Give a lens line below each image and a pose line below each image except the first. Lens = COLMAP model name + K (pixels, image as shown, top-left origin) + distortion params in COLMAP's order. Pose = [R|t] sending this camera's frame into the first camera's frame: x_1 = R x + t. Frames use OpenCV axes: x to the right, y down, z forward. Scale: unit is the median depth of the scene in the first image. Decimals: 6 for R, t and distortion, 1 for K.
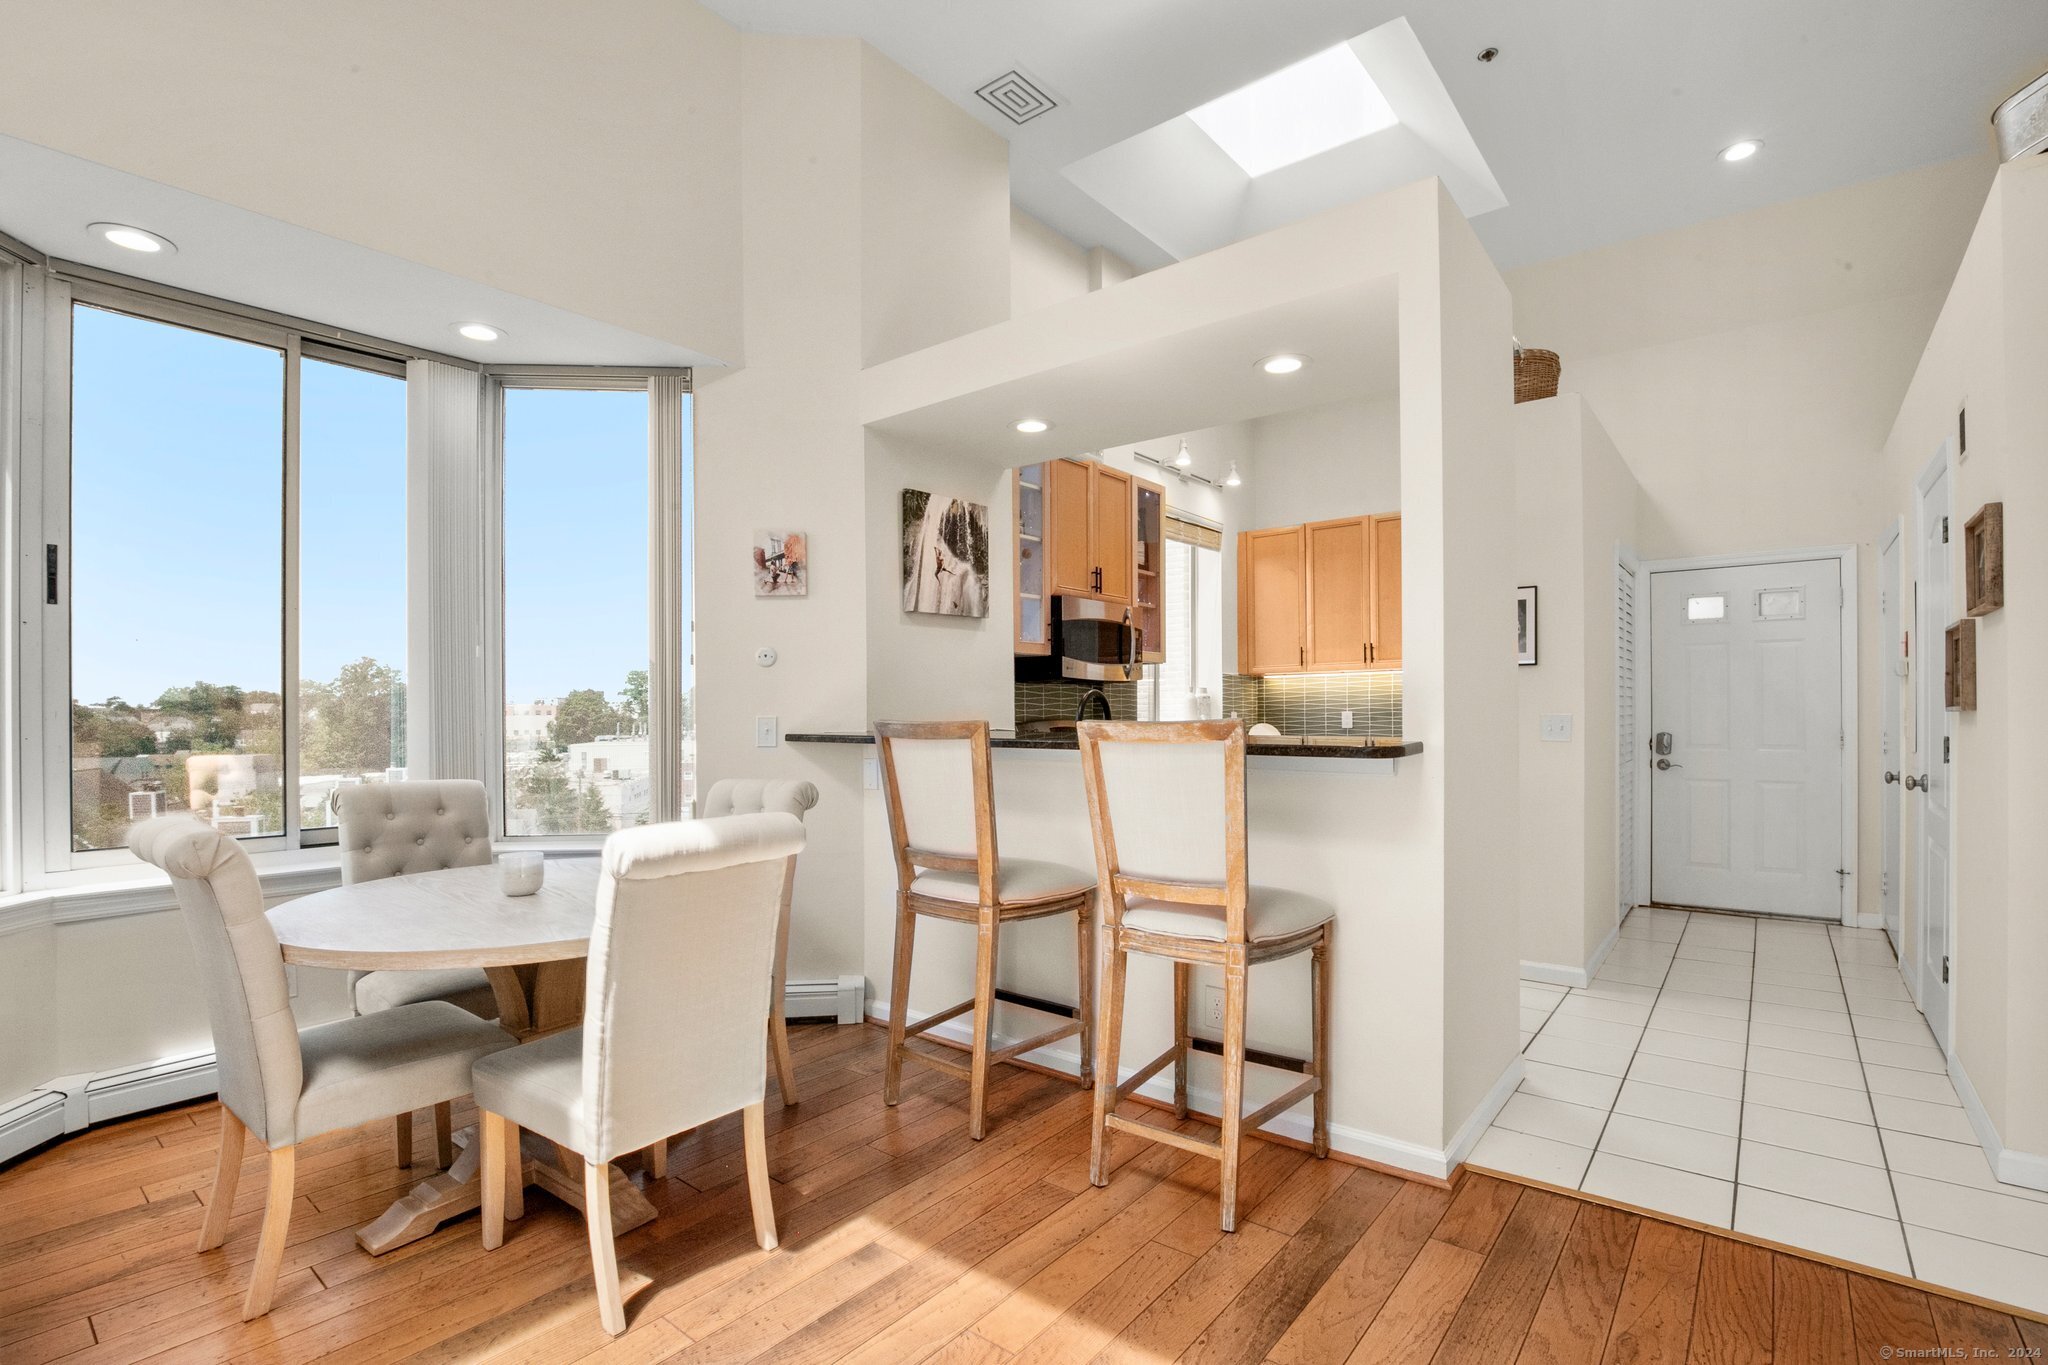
lens RADIAL K [[947.8, 0, 1025.4], [0, 947.8, 721.1], [0, 0, 1]] dist [-0.040026, 0.006097]
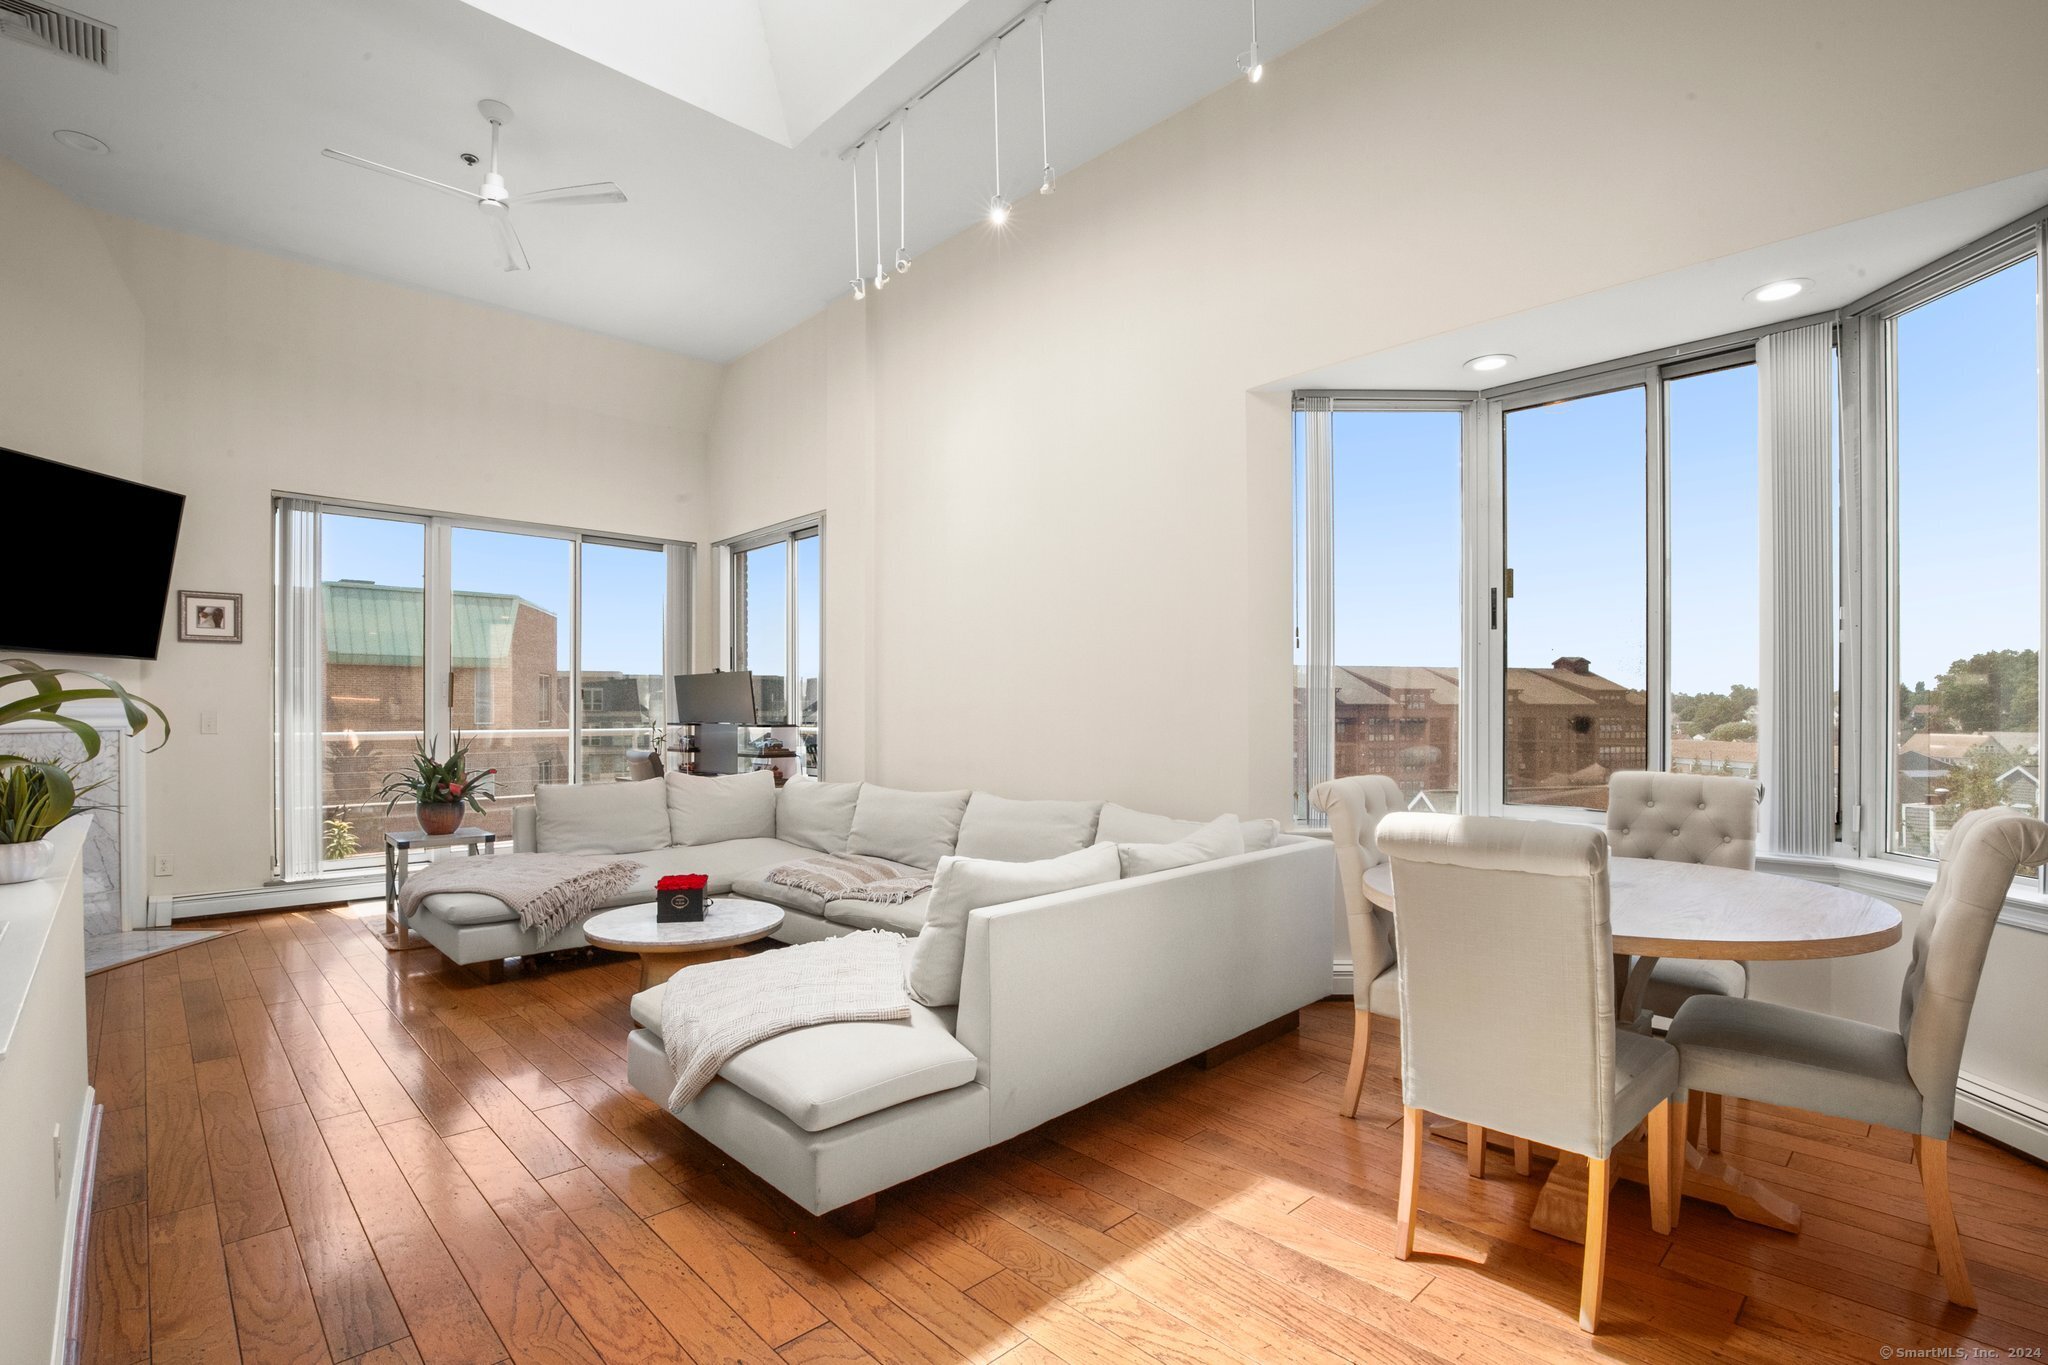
lens RADIAL K [[951.6, 0, 1026.7], [0, 951.6, 708.8], [0, 0, 1]] dist [-0.037216, 0.006032]
pose [[-0.126090, 0.006433, -0.991998, 0.326502], [-0.006262, 0.999954, 0.007281, -0.006936], [0.991999, 0.007130, -0.126044, 0.300556]]
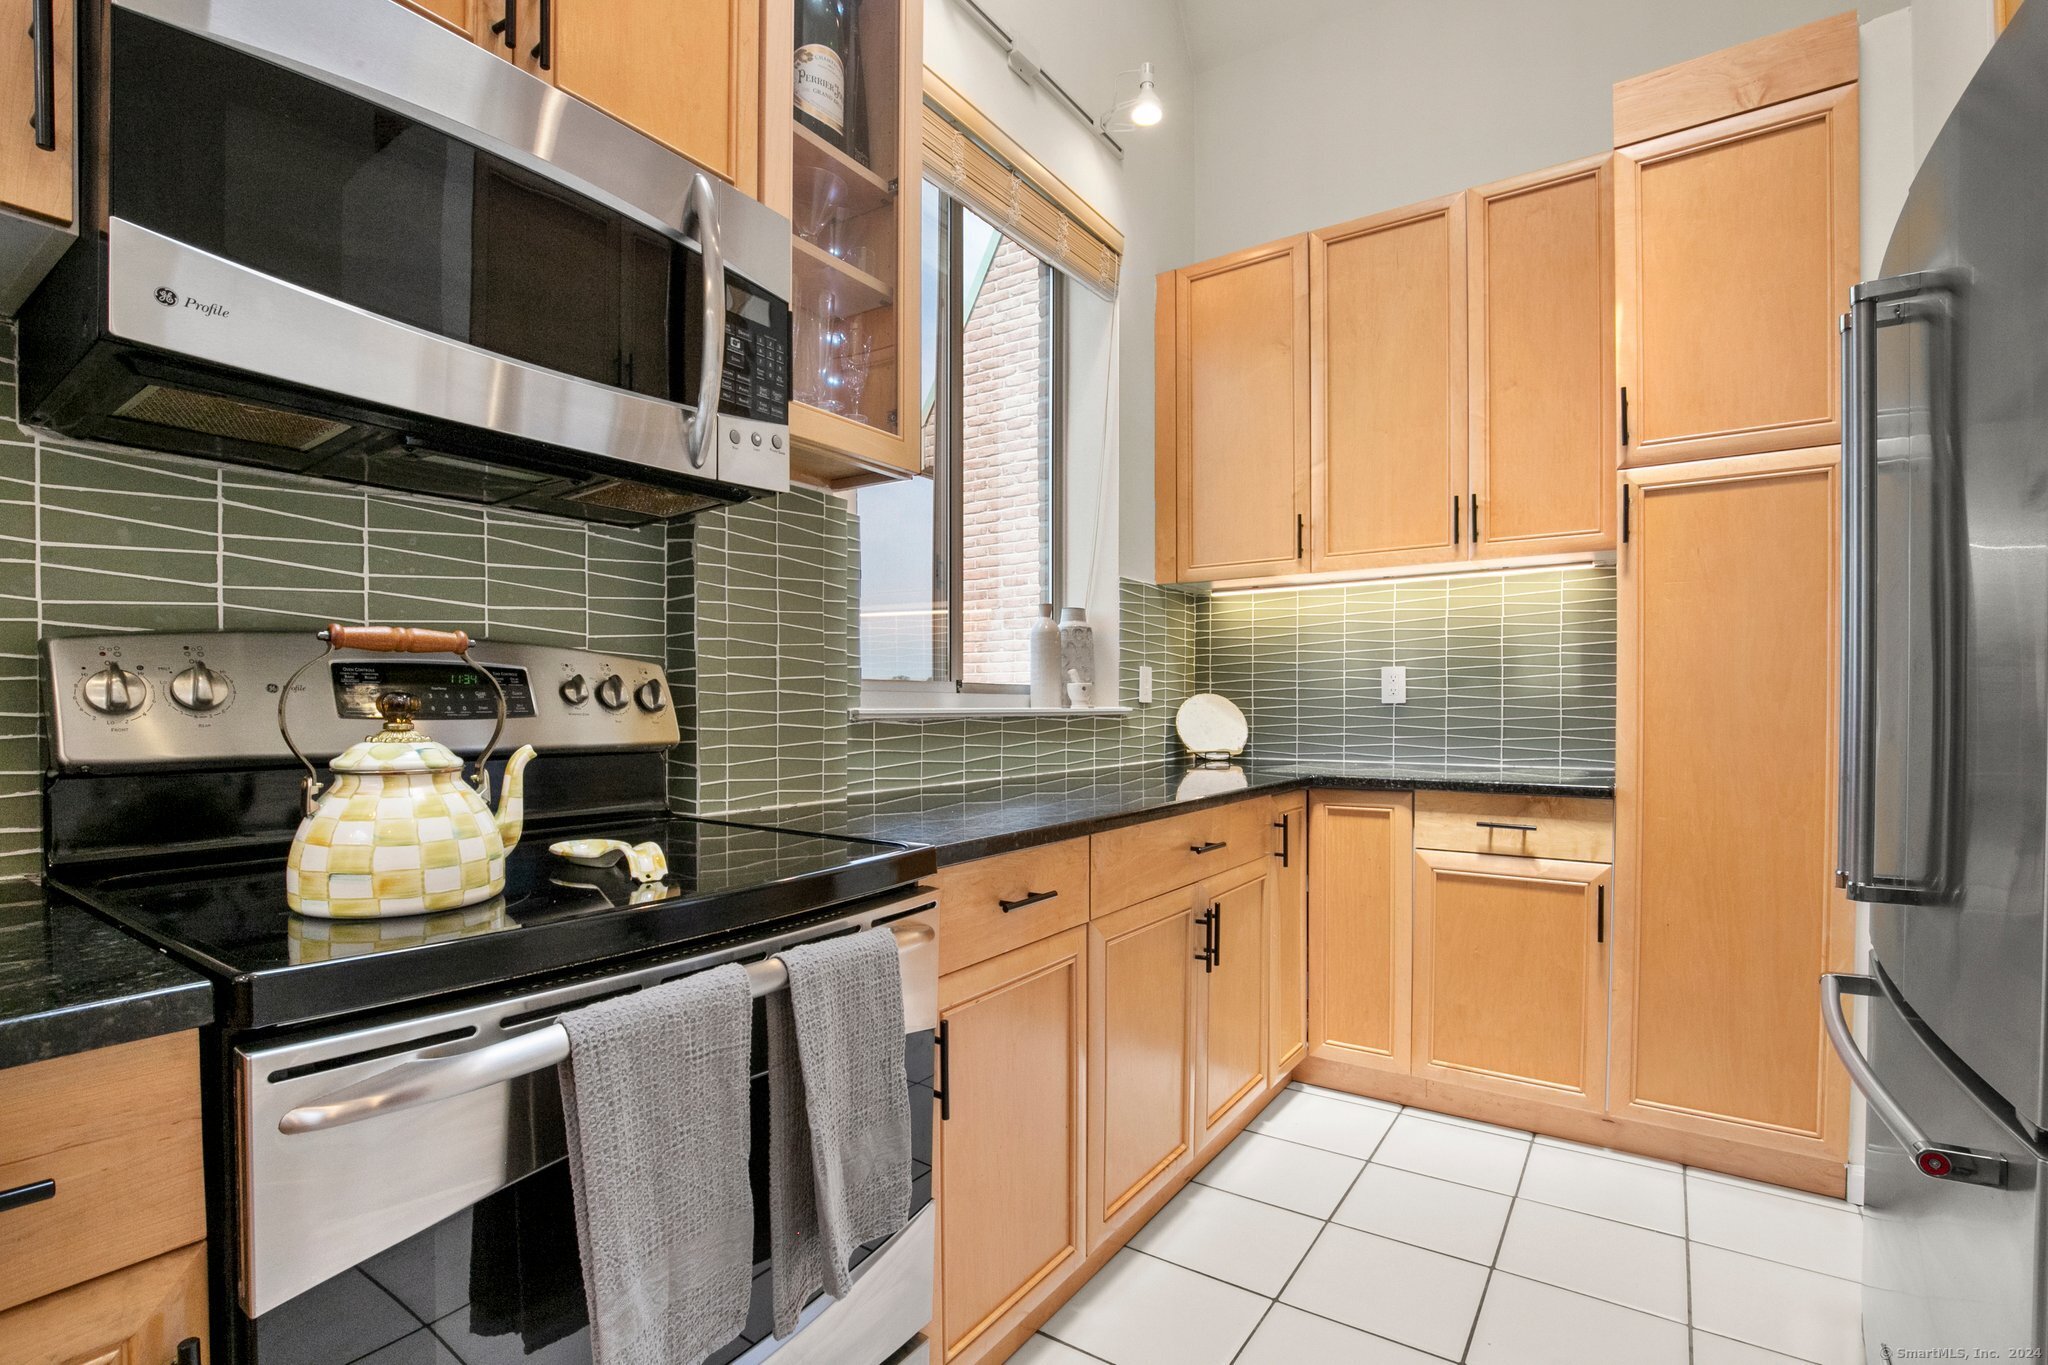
lens RADIAL K [[947.8, 0, 1025.4], [0, 947.8, 721.1], [0, 0, 1]] dist [-0.040026, 0.006097]
pose [[0.997142, 0.009352, 0.074973, 0.215780], [-0.010018, 0.999914, 0.008513, 0.022101], [-0.074887, -0.009240, 0.997149, 0.919732]]
